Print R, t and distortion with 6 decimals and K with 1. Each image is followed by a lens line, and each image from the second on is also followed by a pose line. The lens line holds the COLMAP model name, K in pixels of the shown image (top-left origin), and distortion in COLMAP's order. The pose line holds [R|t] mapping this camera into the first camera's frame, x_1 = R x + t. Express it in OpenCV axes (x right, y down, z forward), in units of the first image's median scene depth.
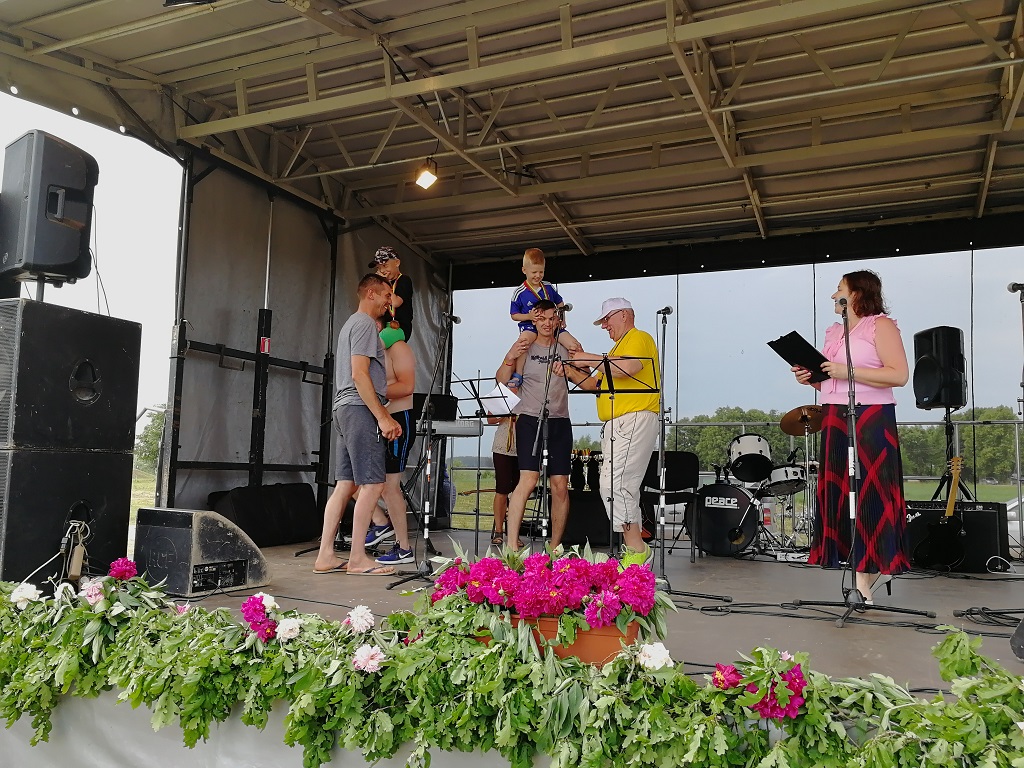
lens RADIAL K [[808.8, 0, 535.3], [0, 808.8, 387.3], [0, 0, 1]] dist [0.009914, -0.005717]
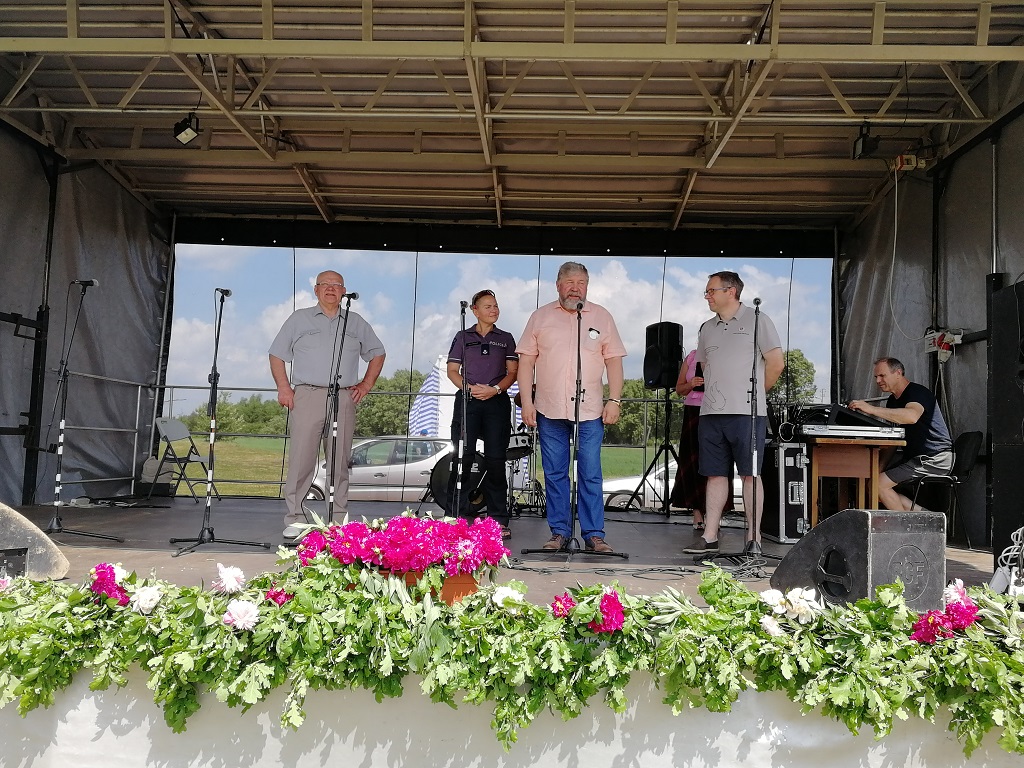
lens RADIAL K [[816.8, 0, 510.5], [0, 816.8, 392.9], [0, 0, 1]] dist [0.008976, 0.000414]
pose [[0.932274, 0.028491, 0.360630, -0.125005], [-0.048854, 0.997677, 0.047474, -0.017029], [-0.358440, -0.061877, 0.931500, -0.065687]]
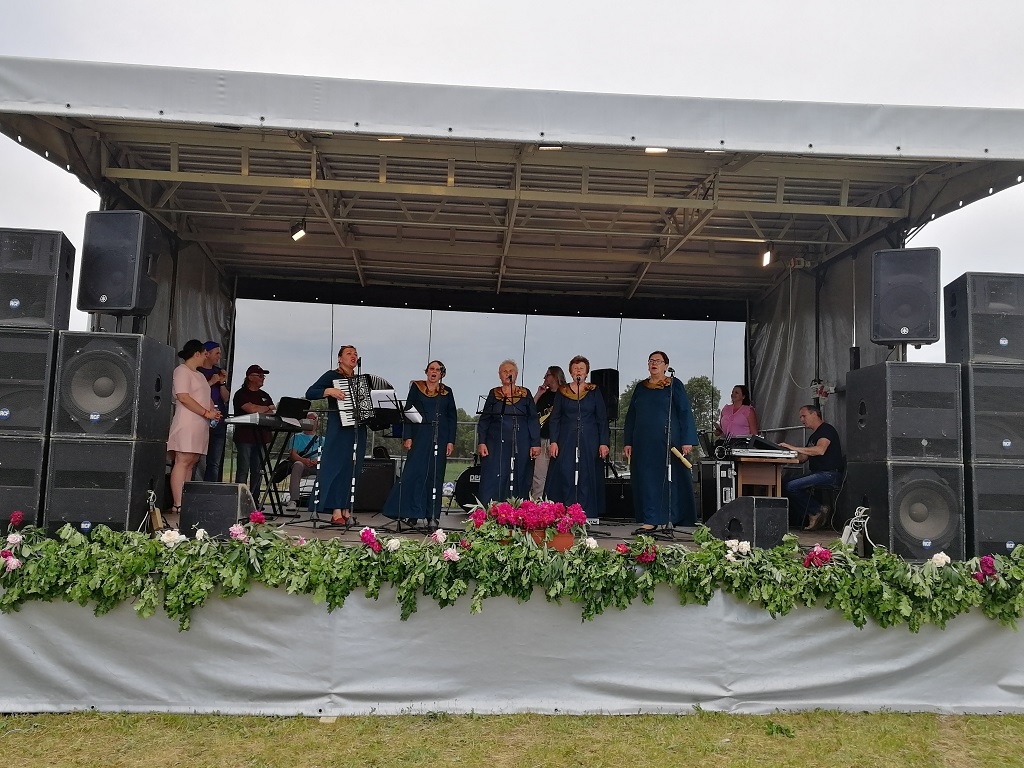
lens RADIAL K [[811.7, 0, 522.7], [0, 811.7, 388.5], [0, 0, 1]] dist [0.008639, -0.011503]
pose [[0.879858, 0.052429, 0.472335, -0.449205], [-0.064428, 0.997879, 0.009252, -0.045183], [-0.470849, -0.038572, 0.881370, -0.364607]]
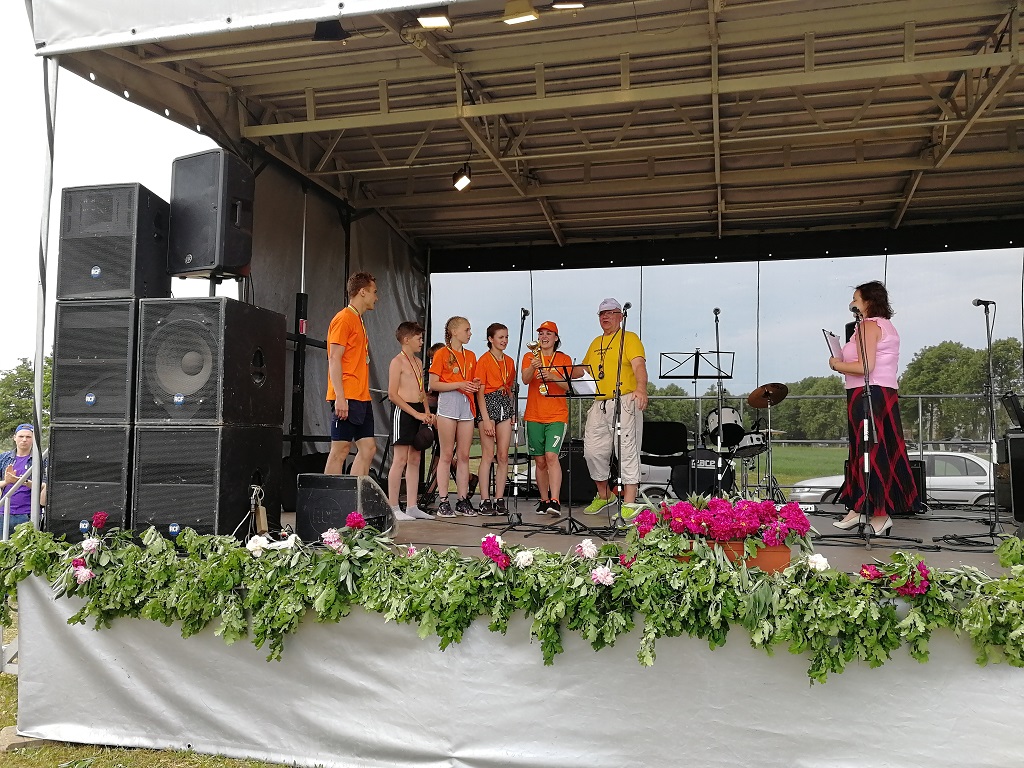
lens RADIAL K [[811.7, 0, 522.7], [0, 811.7, 388.5], [0, 0, 1]] dist [0.008639, -0.011503]
pose [[0.985911, 0.000551, 0.167272, -0.253784], [-0.007463, 0.999144, 0.040698, -0.017881], [-0.167107, -0.041373, 0.985070, -0.146963]]
